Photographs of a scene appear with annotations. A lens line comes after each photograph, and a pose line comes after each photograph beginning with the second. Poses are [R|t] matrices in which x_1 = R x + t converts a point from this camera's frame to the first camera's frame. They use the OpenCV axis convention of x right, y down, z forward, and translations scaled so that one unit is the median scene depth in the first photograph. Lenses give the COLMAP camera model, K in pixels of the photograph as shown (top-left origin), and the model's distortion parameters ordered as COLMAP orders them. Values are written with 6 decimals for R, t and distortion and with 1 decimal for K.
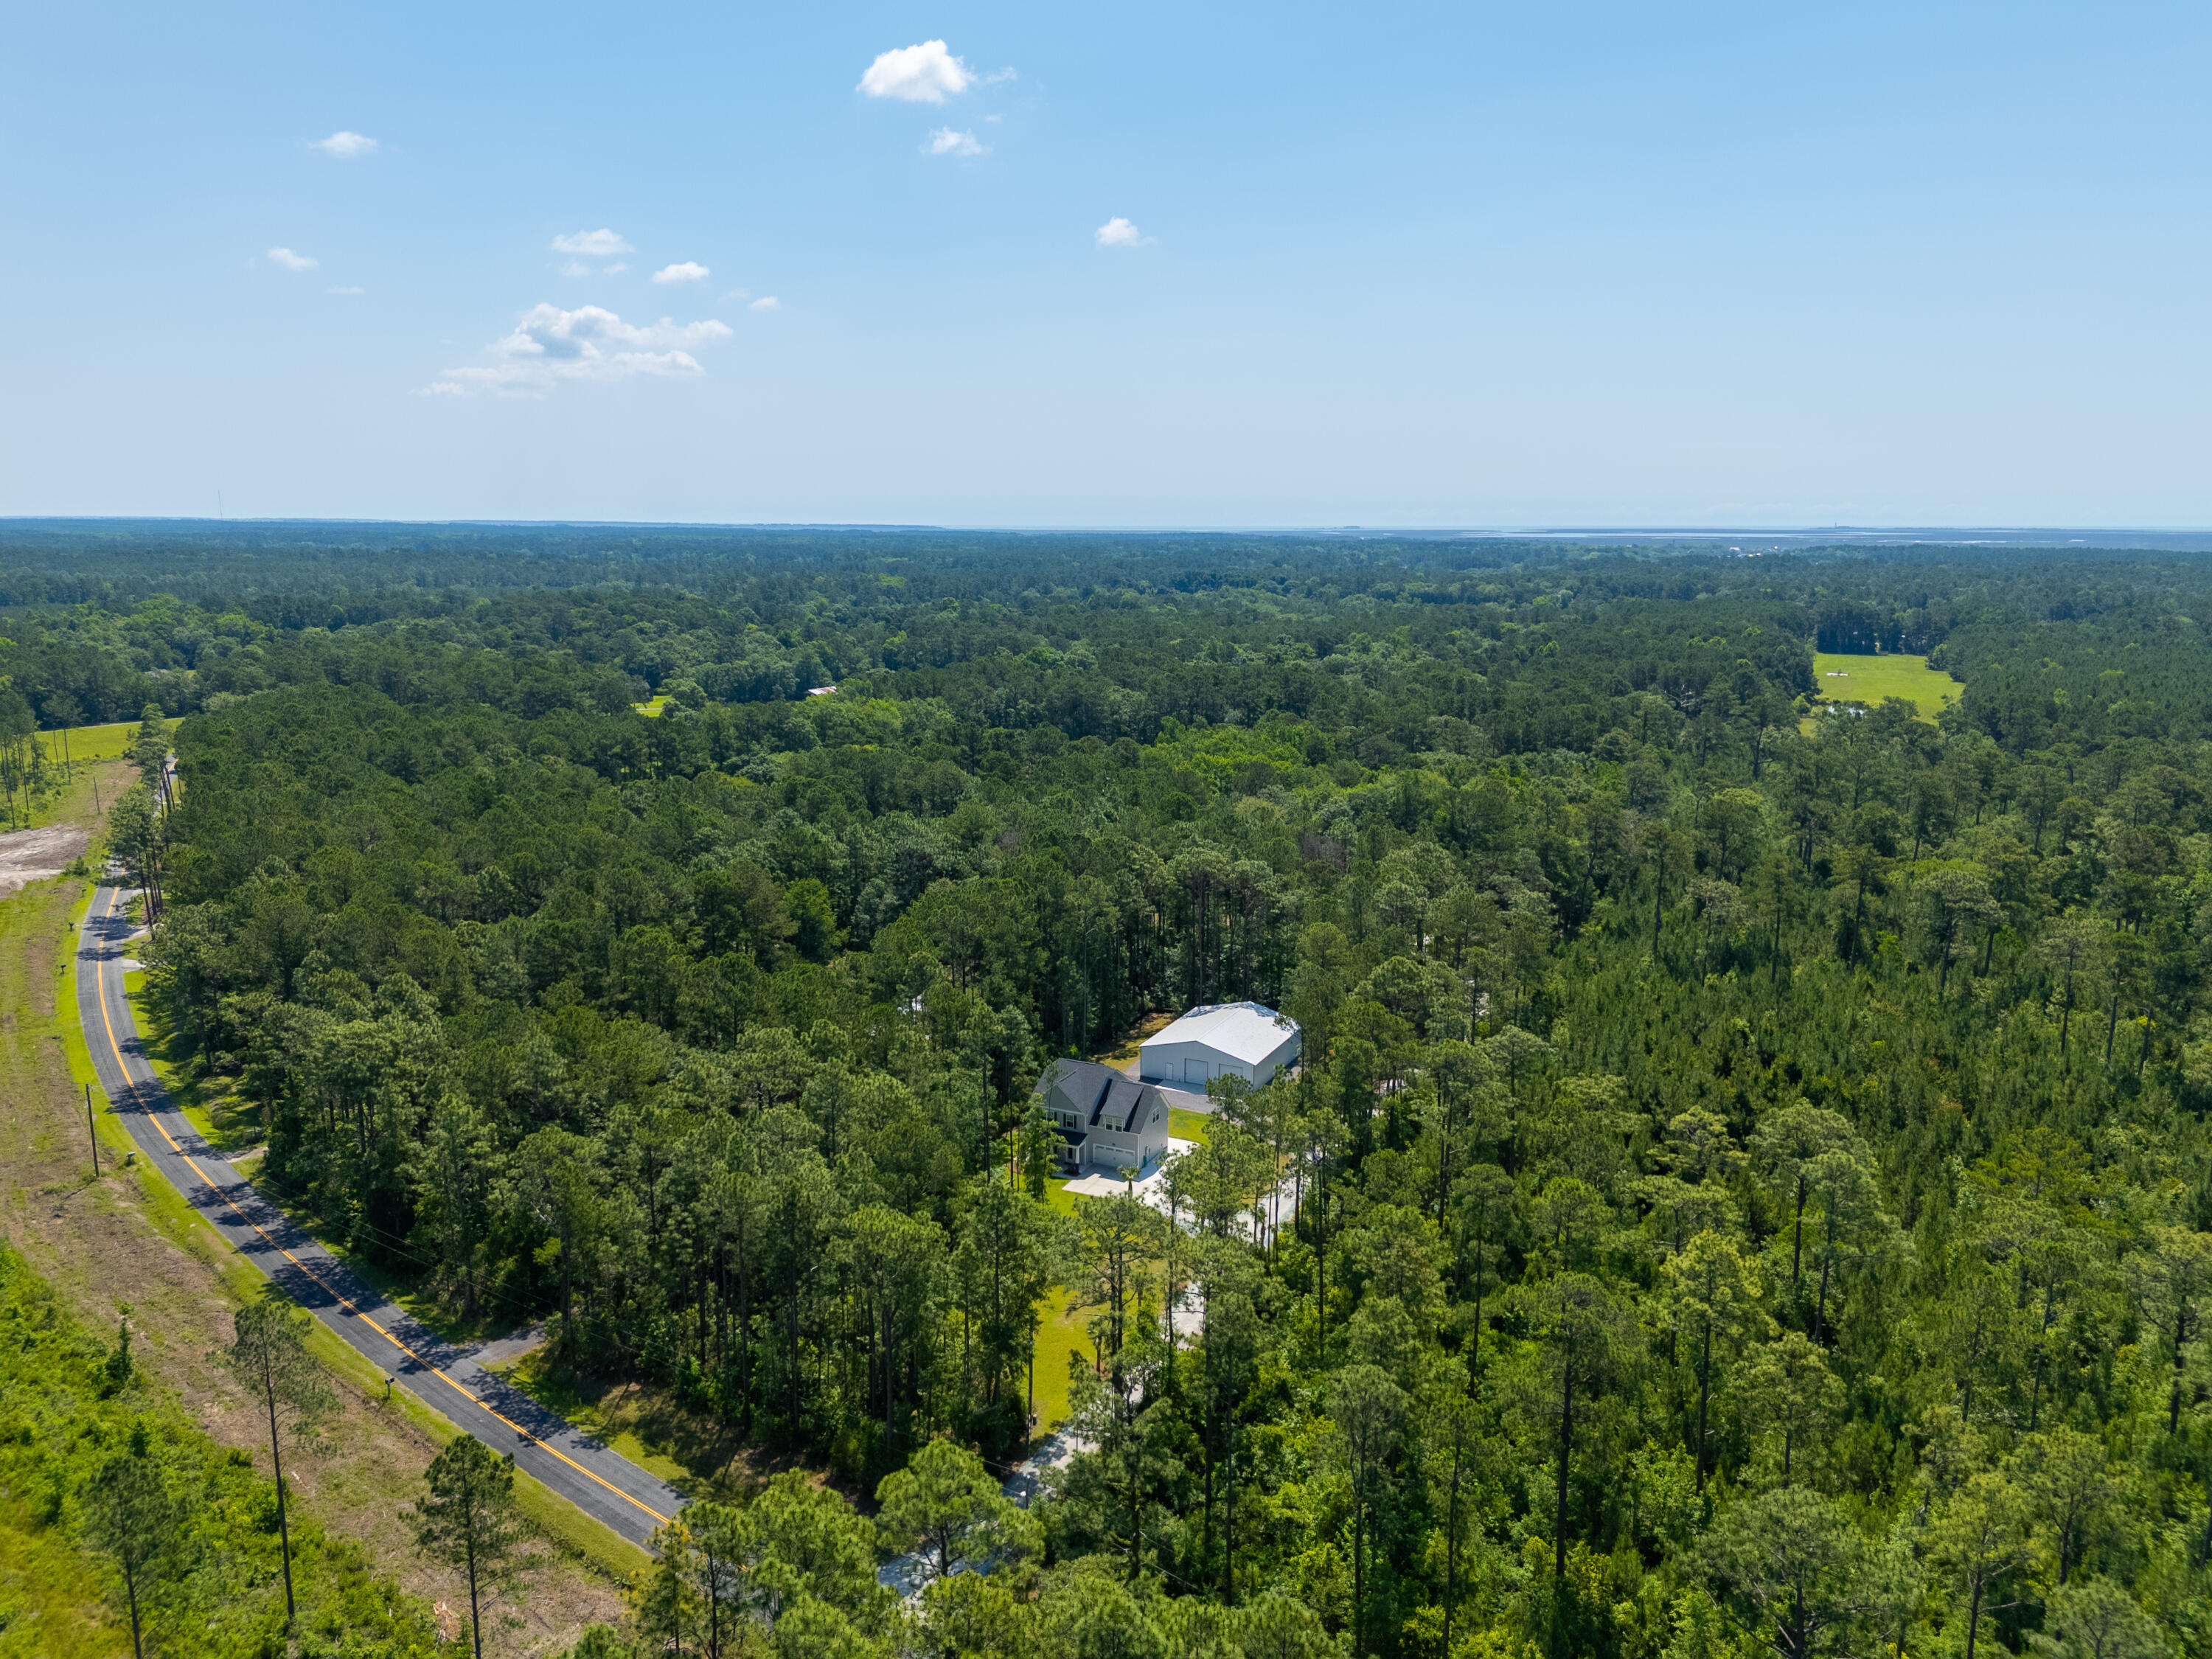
lens RADIAL K [[1606.4, 0, 1113.8], [0, 1606.4, 826.5], [0, 0, 1]] dist [0.096069, -0.093820]
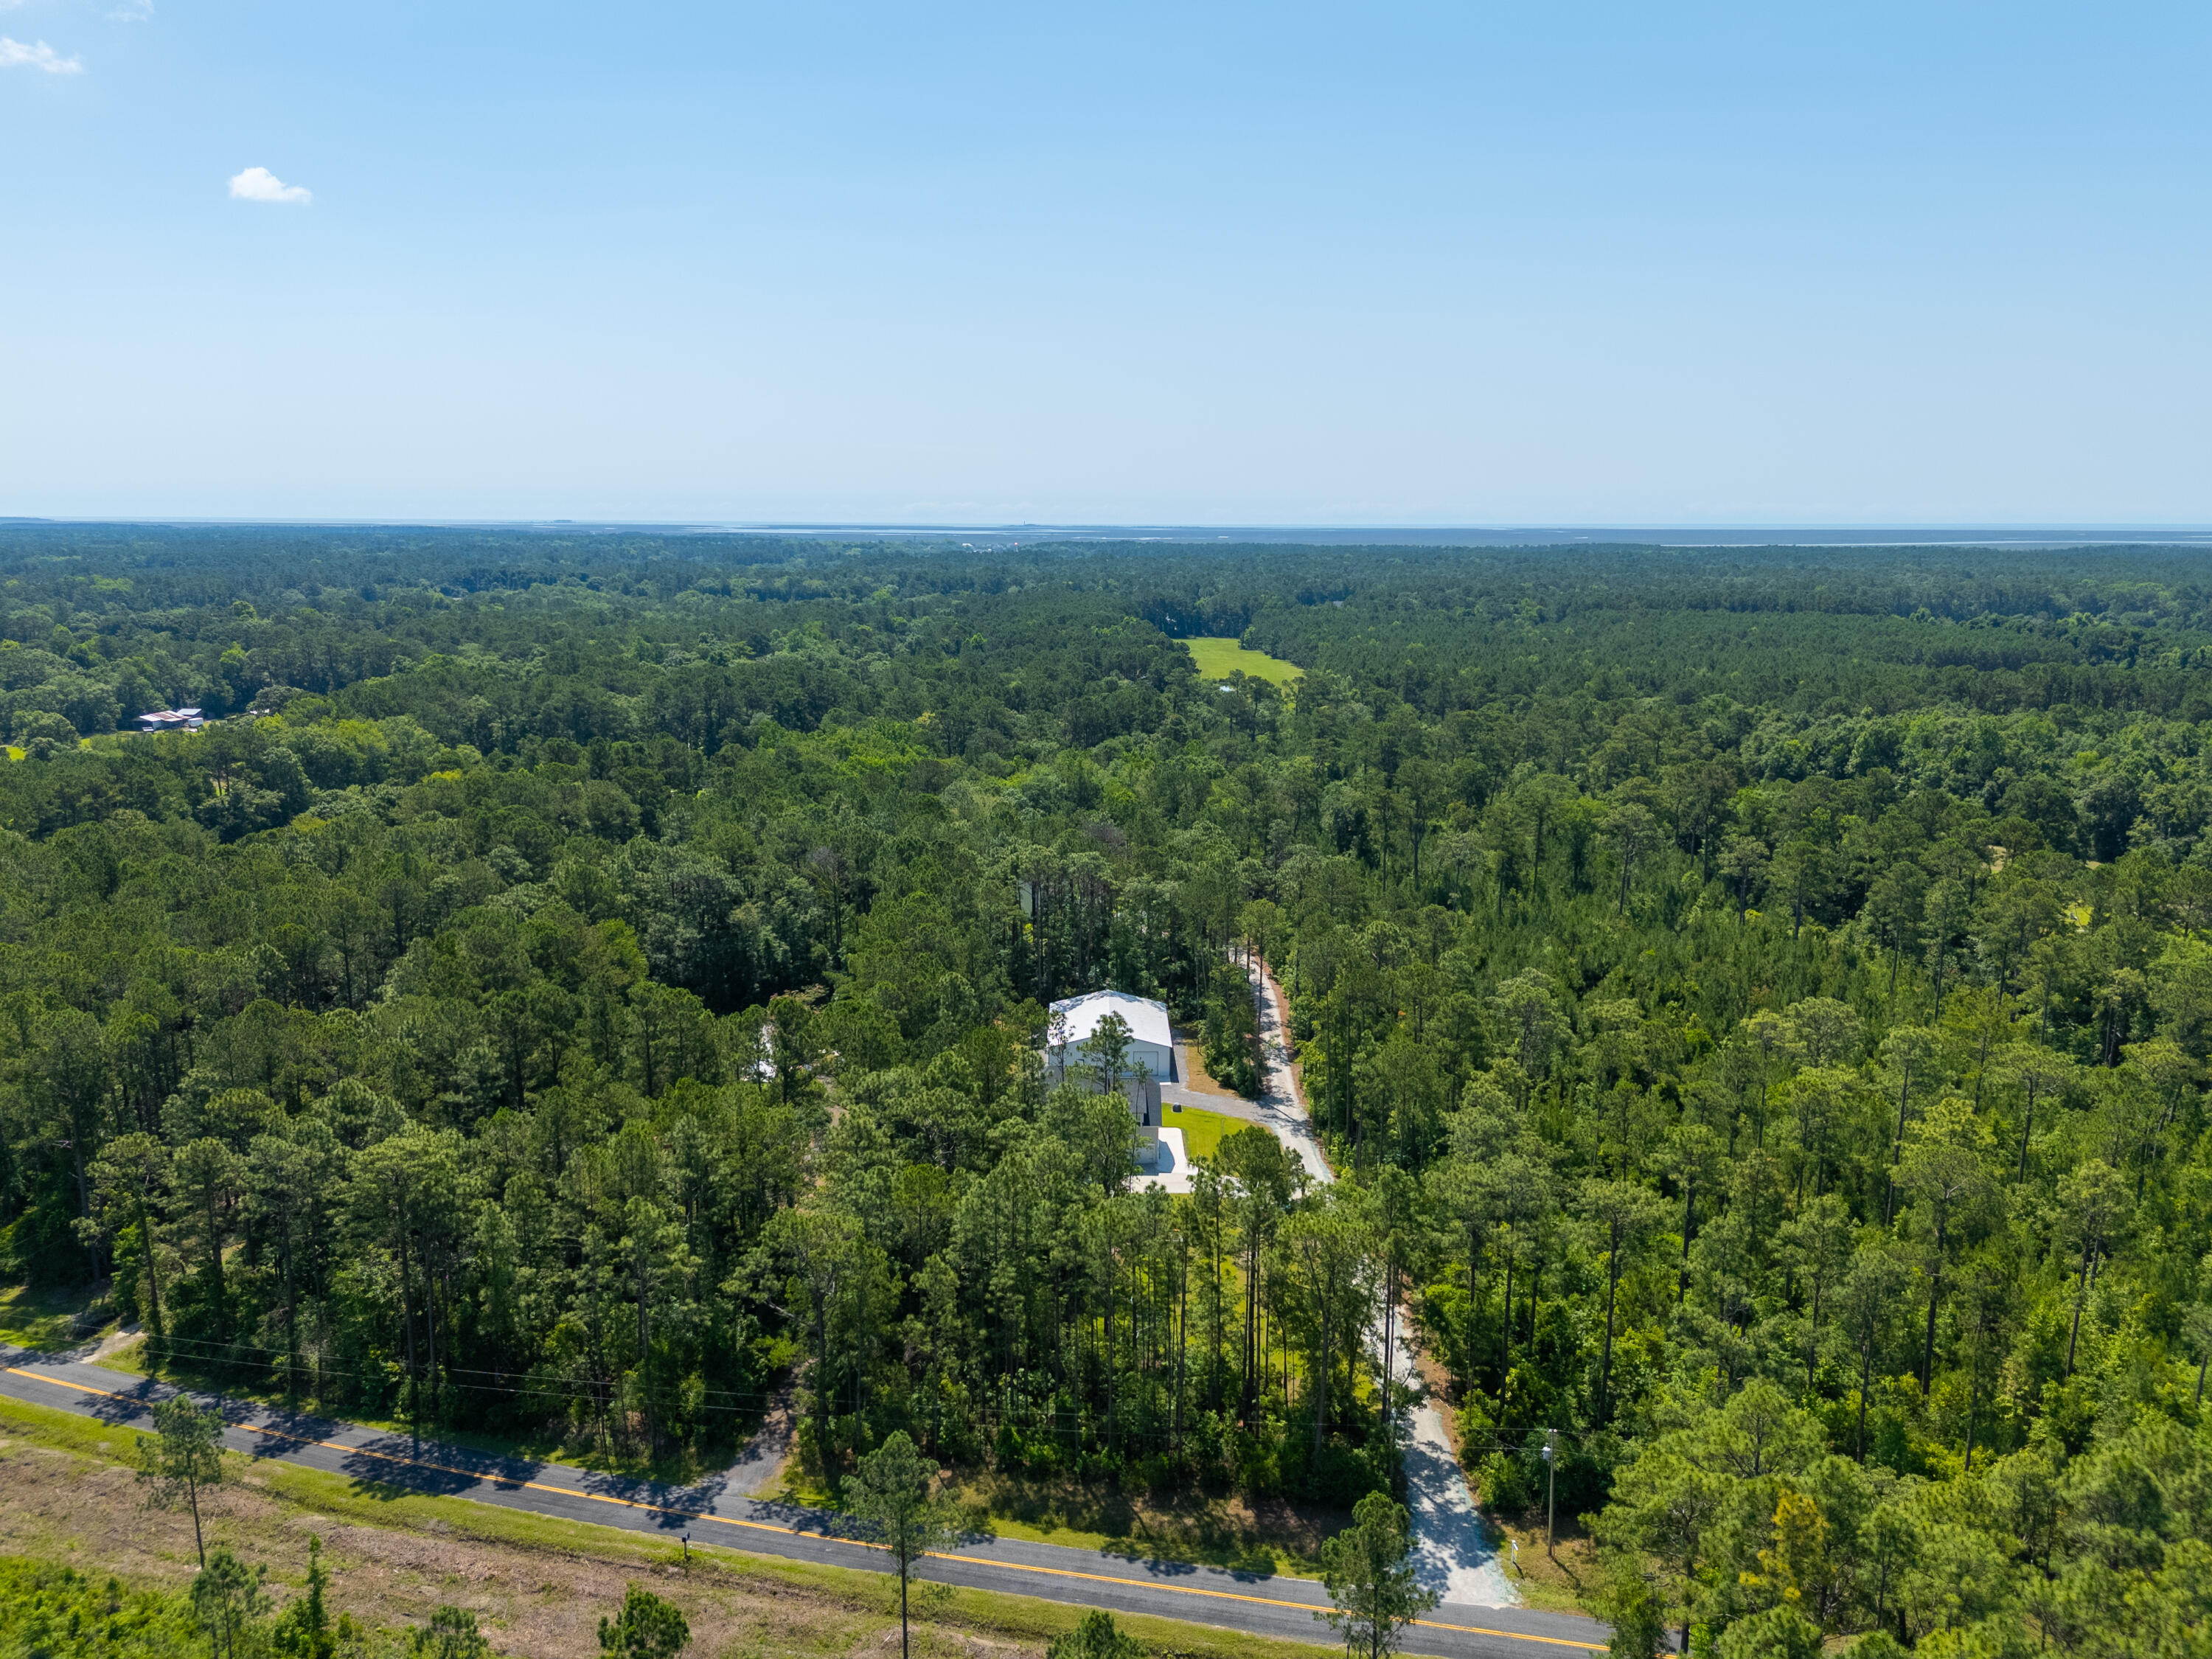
lens RADIAL K [[1607.4, 0, 1107.2], [0, 1607.4, 826.4], [0, 0, 1]] dist [0.068124, -0.054894]
pose [[0.895477, -0.084597, 0.436995, -0.192791], [0.083290, 0.996278, 0.022193, -0.009279], [-0.437246, 0.016524, 0.899190, 0.047483]]
